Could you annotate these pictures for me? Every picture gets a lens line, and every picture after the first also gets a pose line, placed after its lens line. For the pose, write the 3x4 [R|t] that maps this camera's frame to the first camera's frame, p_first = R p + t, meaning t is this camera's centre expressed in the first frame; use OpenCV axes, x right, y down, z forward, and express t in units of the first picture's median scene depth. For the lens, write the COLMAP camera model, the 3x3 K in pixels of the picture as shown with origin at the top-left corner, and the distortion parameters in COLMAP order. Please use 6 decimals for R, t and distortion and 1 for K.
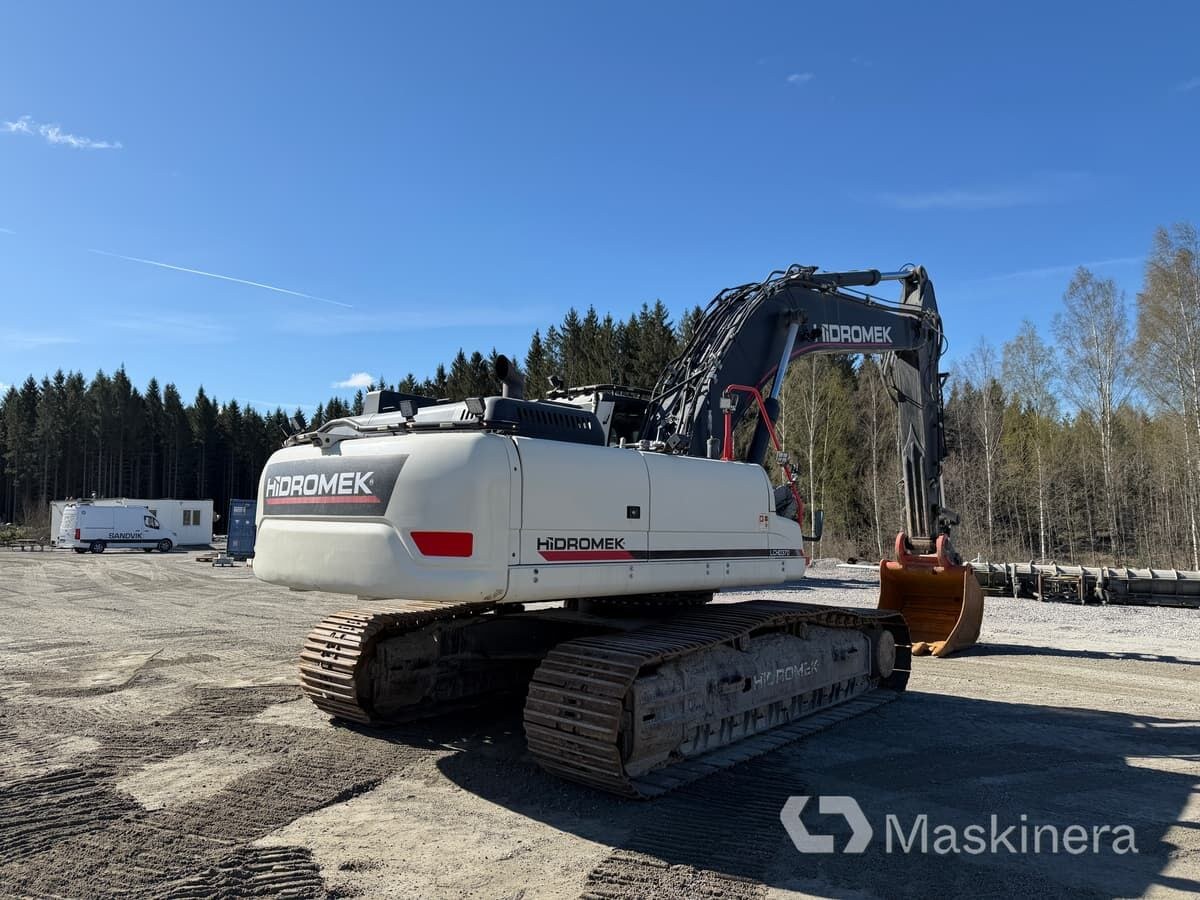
lens RADIAL K [[828.3, 0, 600.0], [0, 828.3, 450.0], [0, 0, 1]] dist [0.095466, -0.118838]
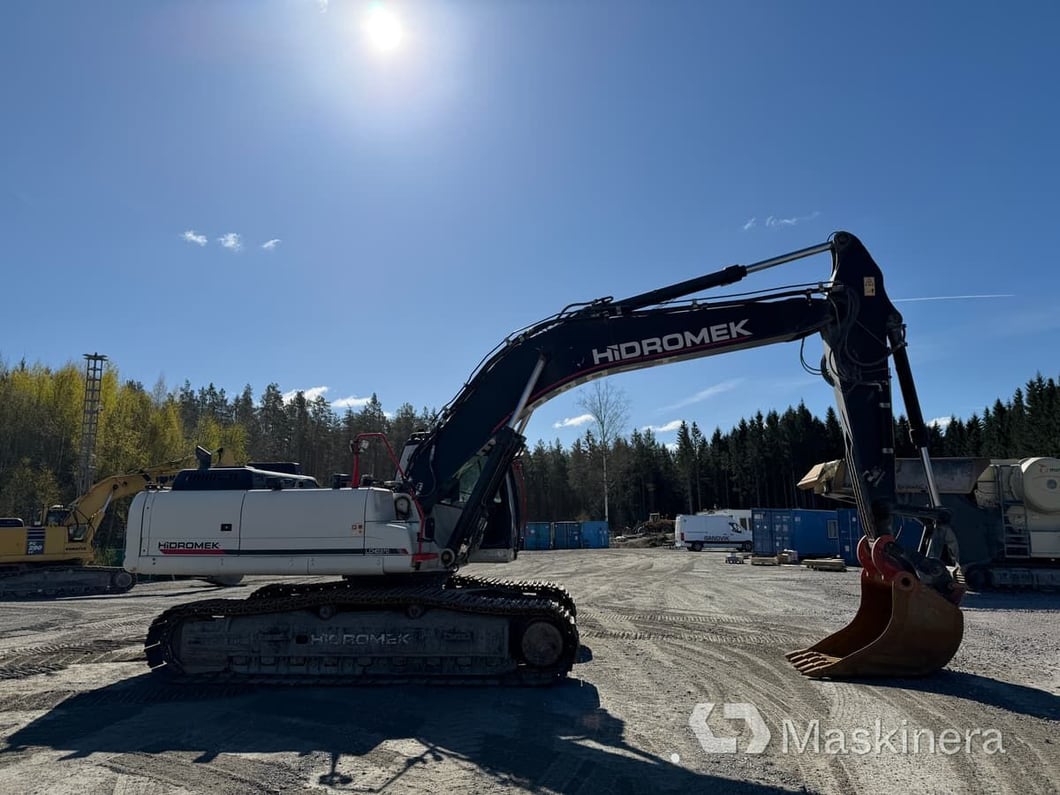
lens RADIAL K [[731.2, 0, 526.1], [0, 731.2, 392.9], [0, 0, 1]] dist [0.085949, -0.117847]
pose [[0.585688, -0.160647, -0.794457, 0.936378], [0.086609, 0.986954, -0.135722, 0.033736], [0.805896, 0.010684, 0.591961, 0.315117]]
